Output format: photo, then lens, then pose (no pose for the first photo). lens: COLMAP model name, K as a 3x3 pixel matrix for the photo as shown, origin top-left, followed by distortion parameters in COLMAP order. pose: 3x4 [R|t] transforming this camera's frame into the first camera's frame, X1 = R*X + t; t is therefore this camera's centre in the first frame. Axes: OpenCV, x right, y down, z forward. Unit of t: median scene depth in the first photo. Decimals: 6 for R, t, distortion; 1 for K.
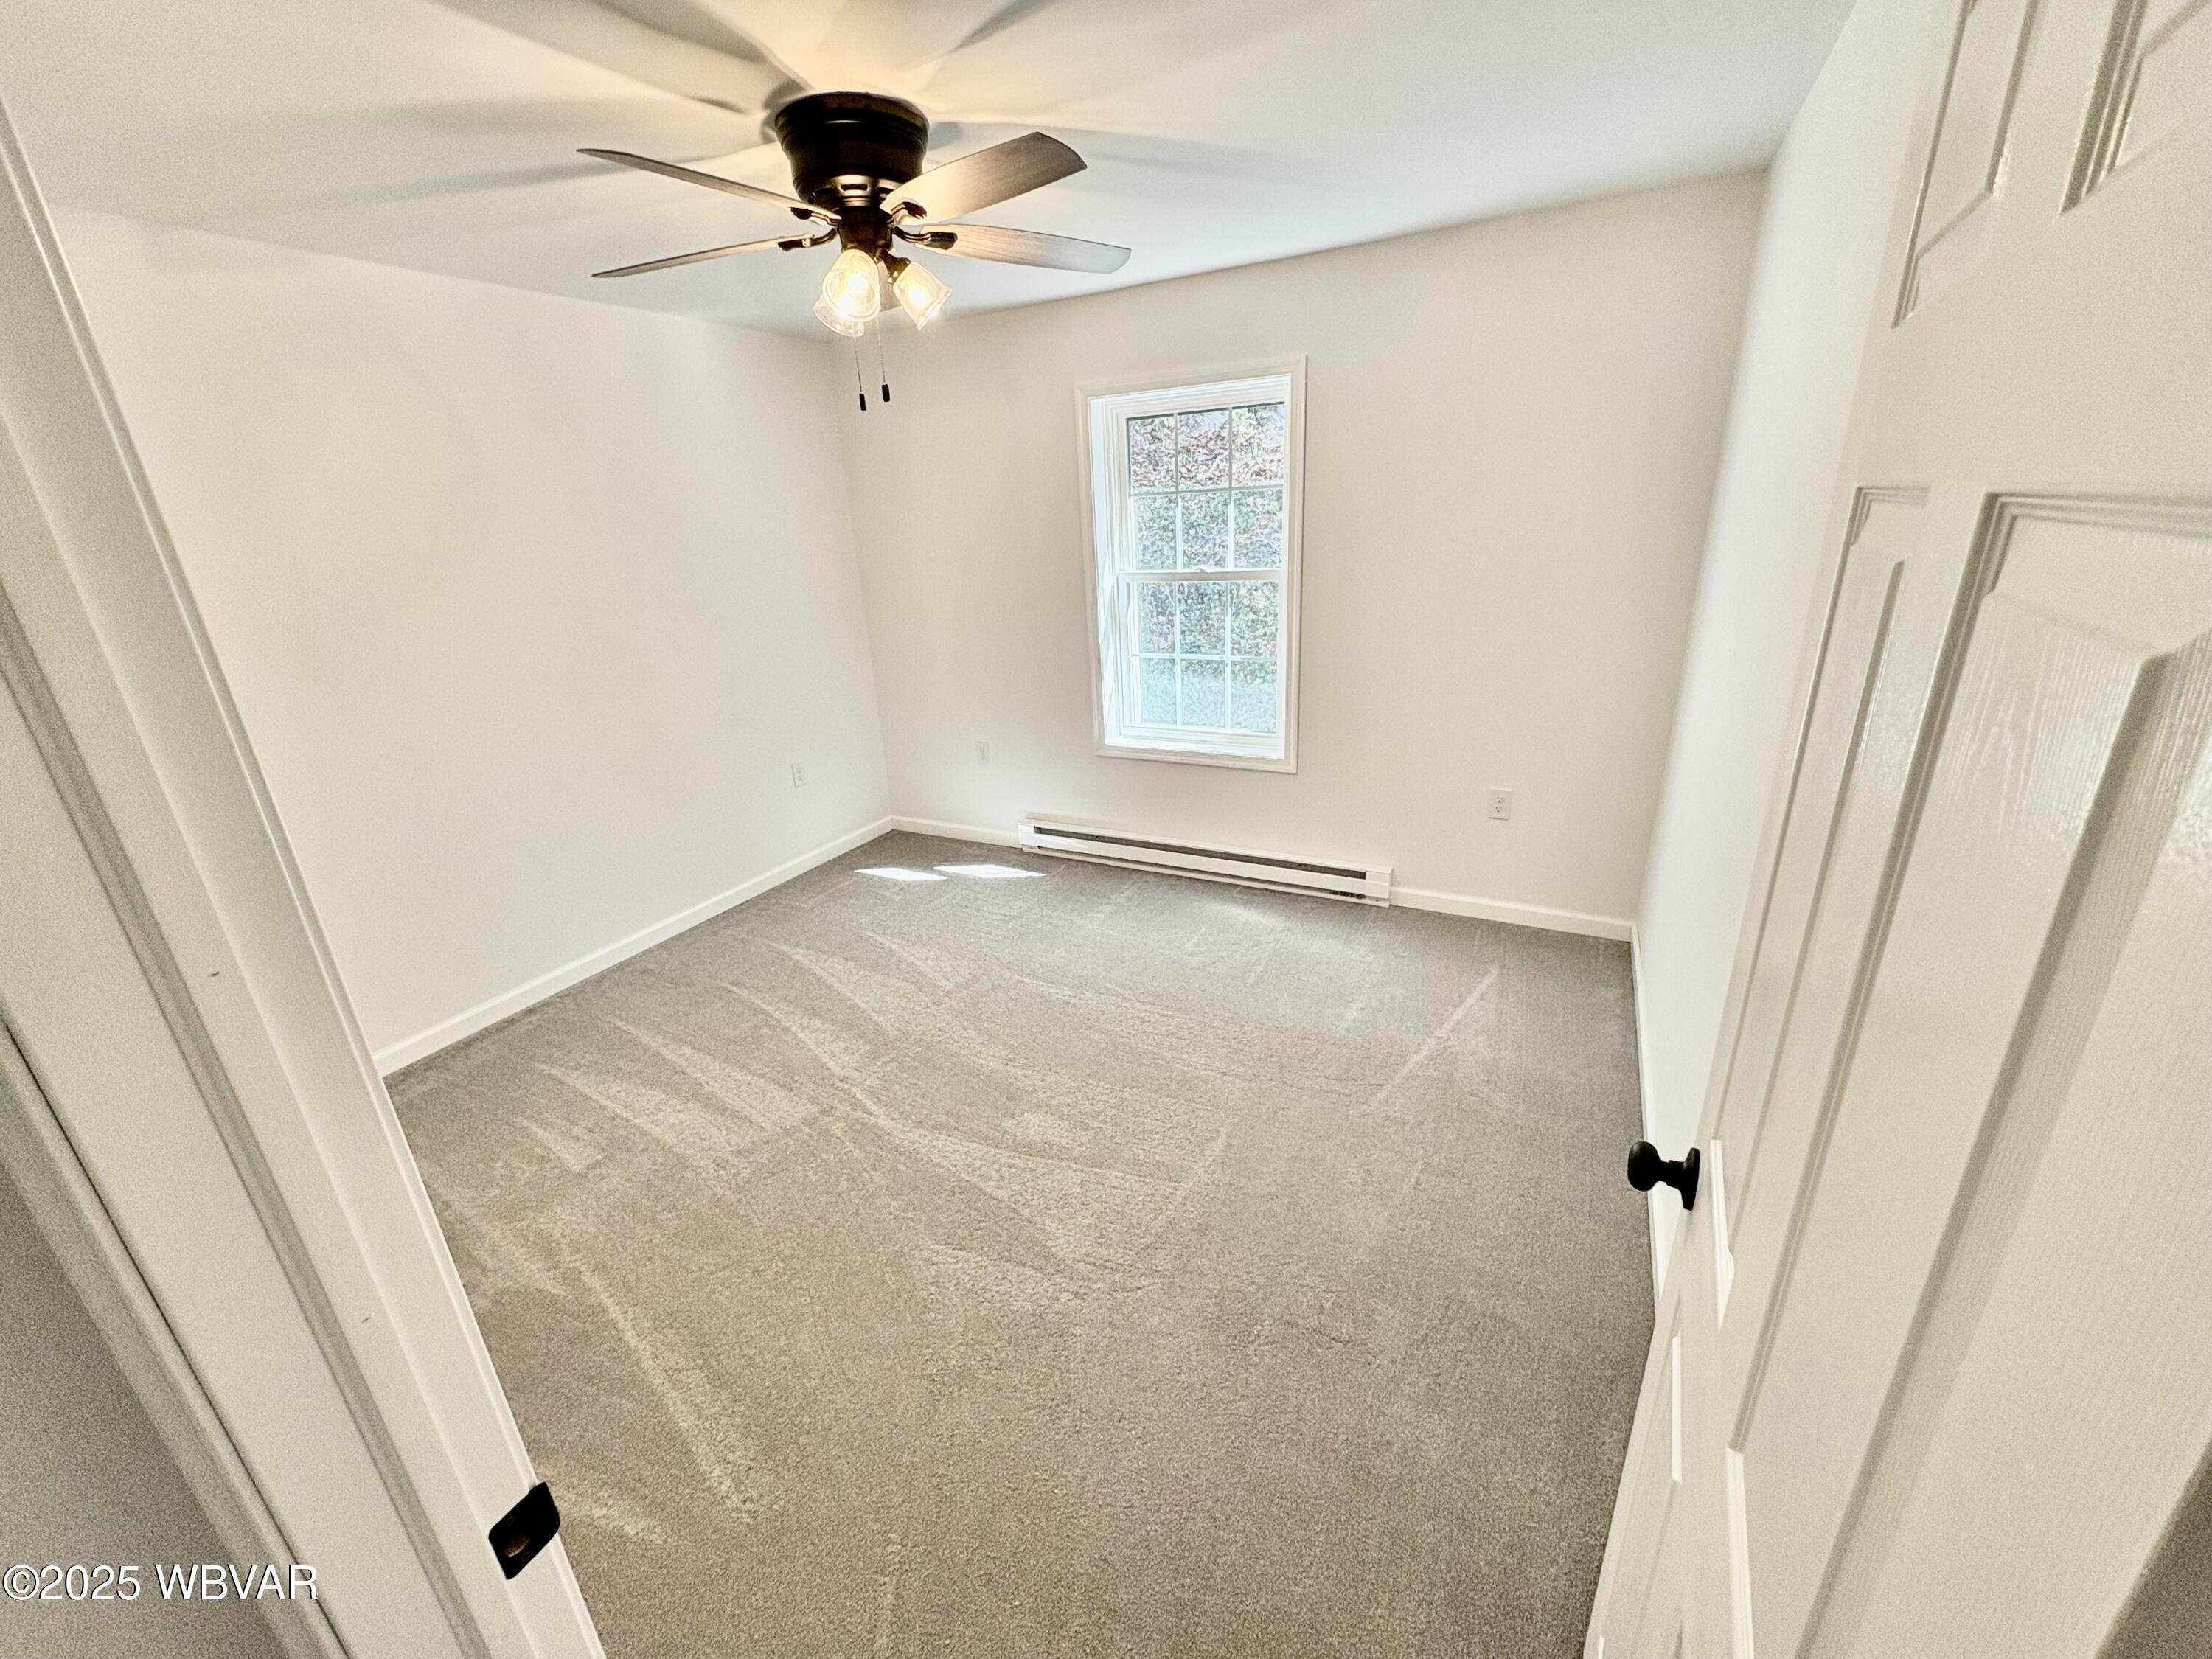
lens RADIAL K [[879.4, 0, 1104.4], [0, 879.4, 822.5], [0, 0, 1]] dist [-0.001099, 0.000136]
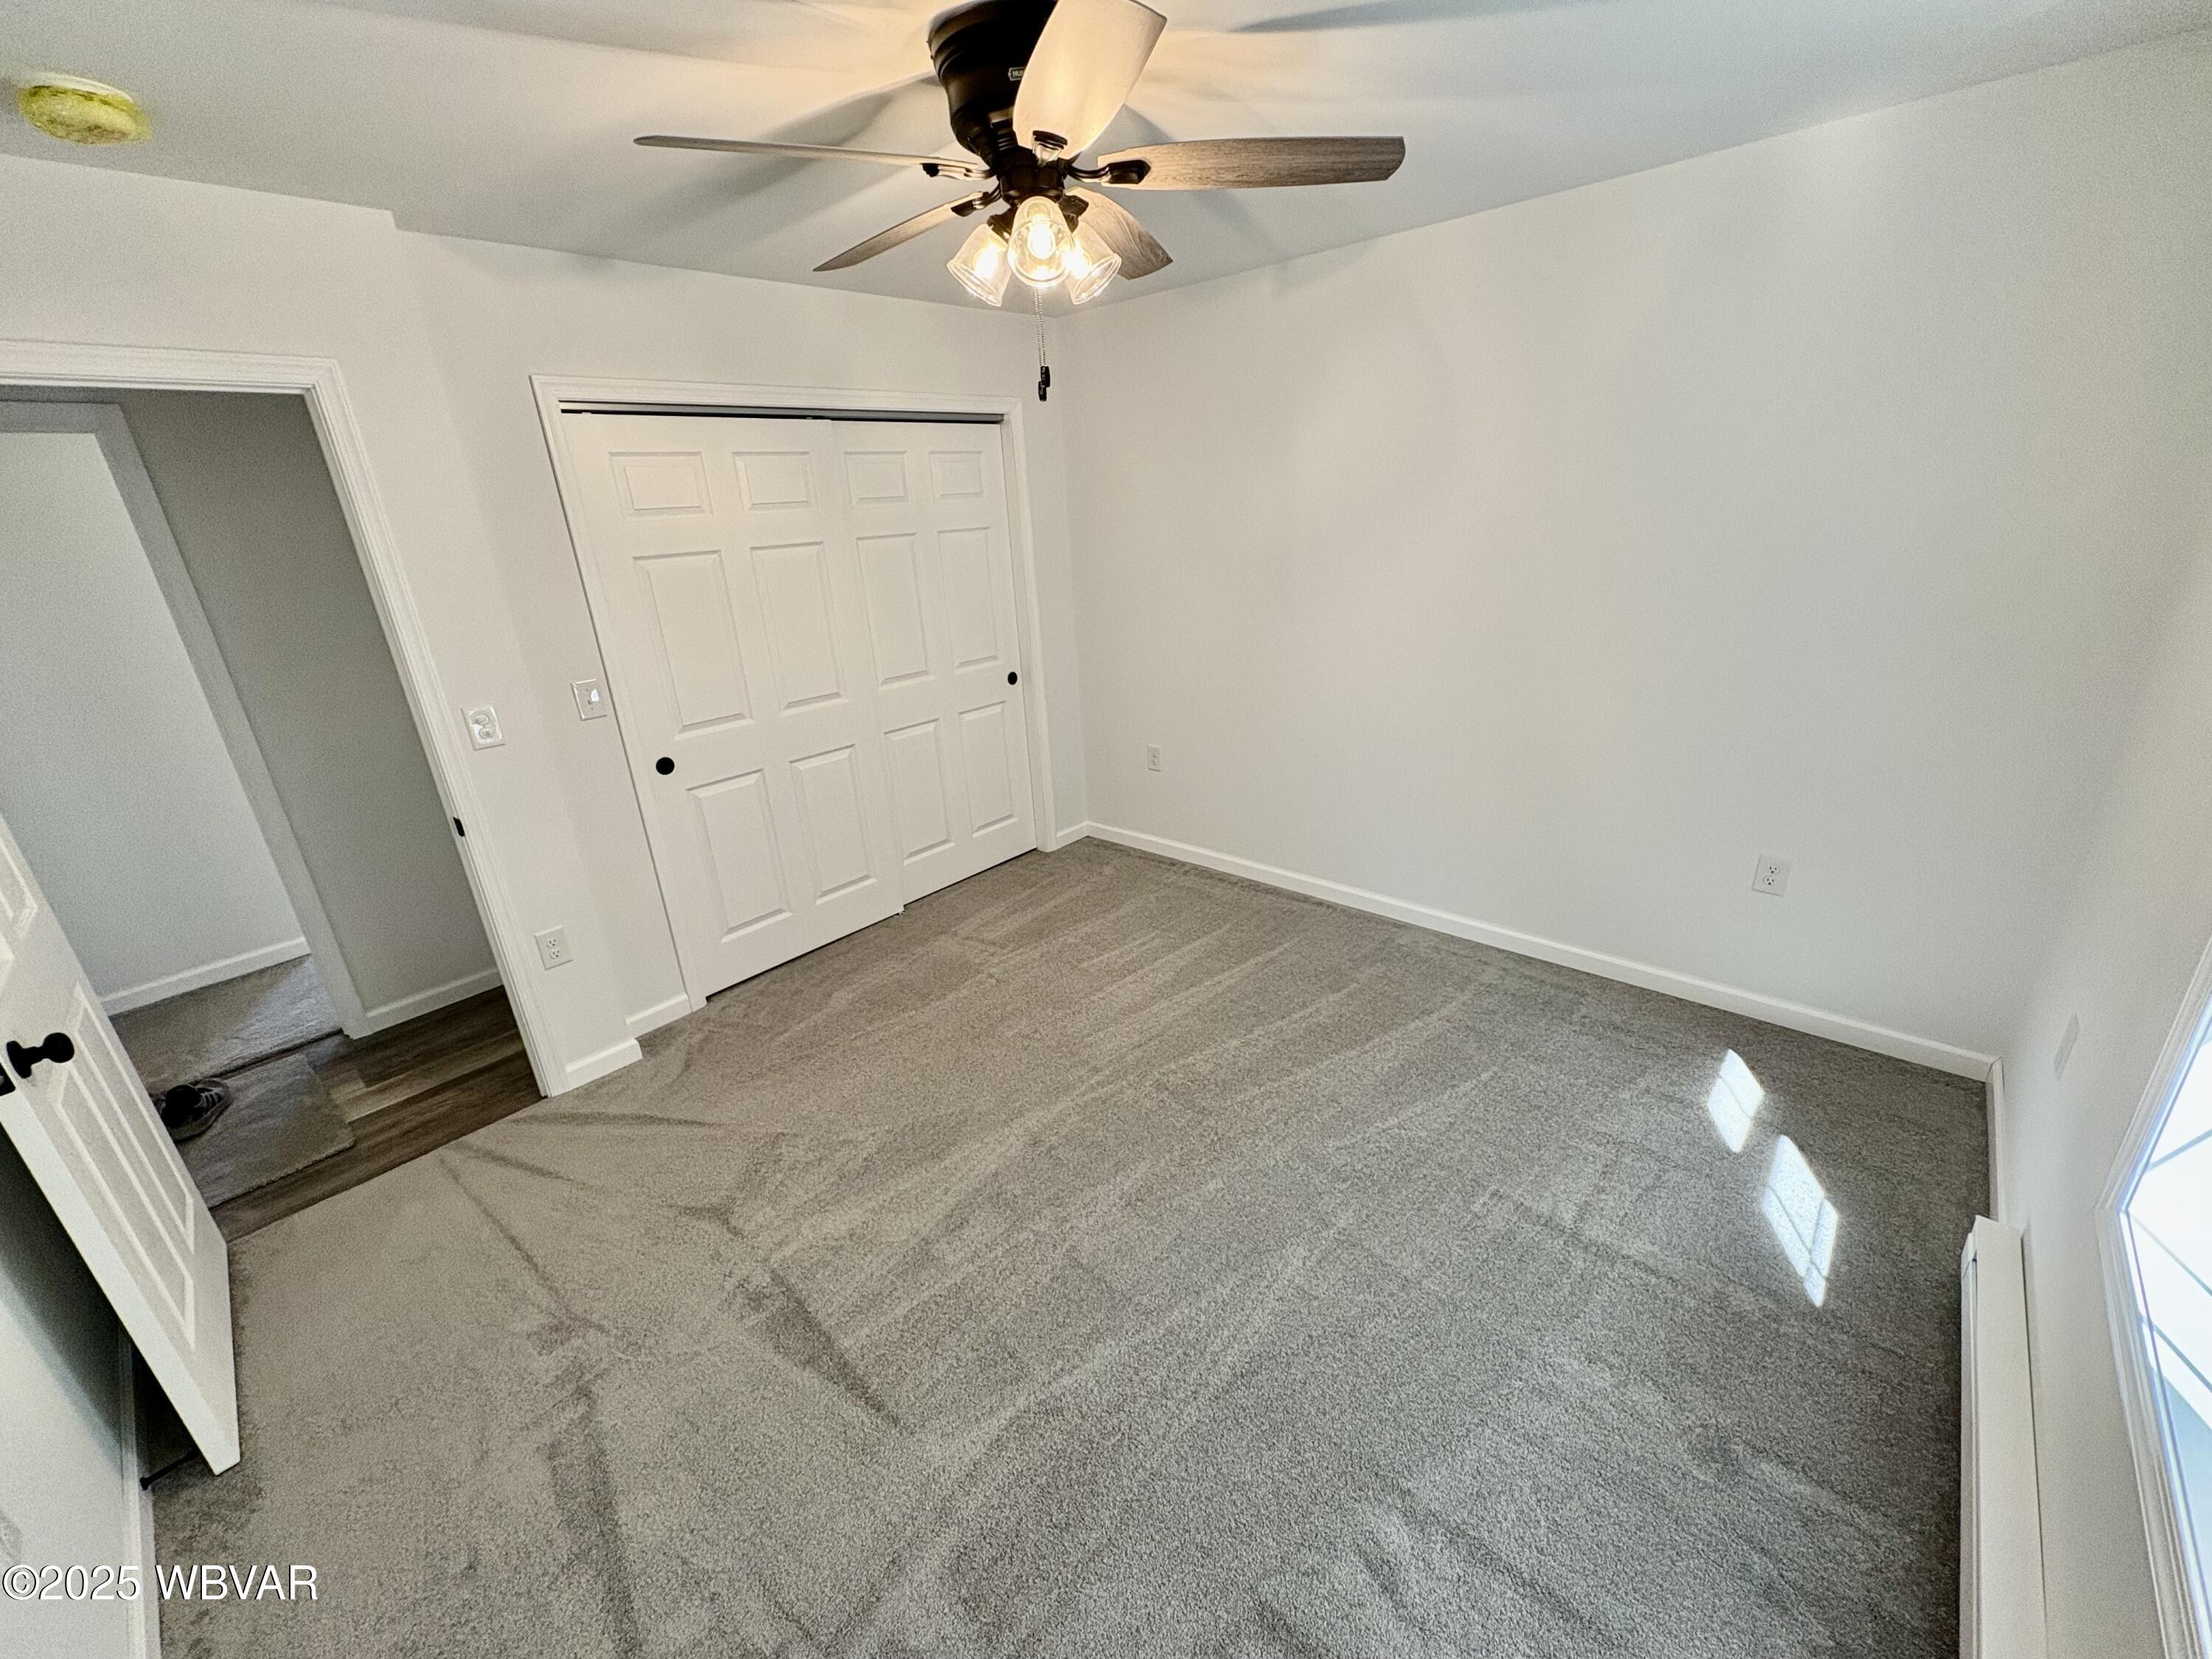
lens RADIAL K [[879.4, 0, 1104.4], [0, 879.4, 822.5], [0, 0, 1]] dist [-0.001099, 0.000136]
pose [[-0.235119, 0.399651, -0.886001, 0.403666], [-0.265249, 0.850572, 0.454060, -0.327399], [0.935073, 0.341769, -0.093979, 0.796861]]
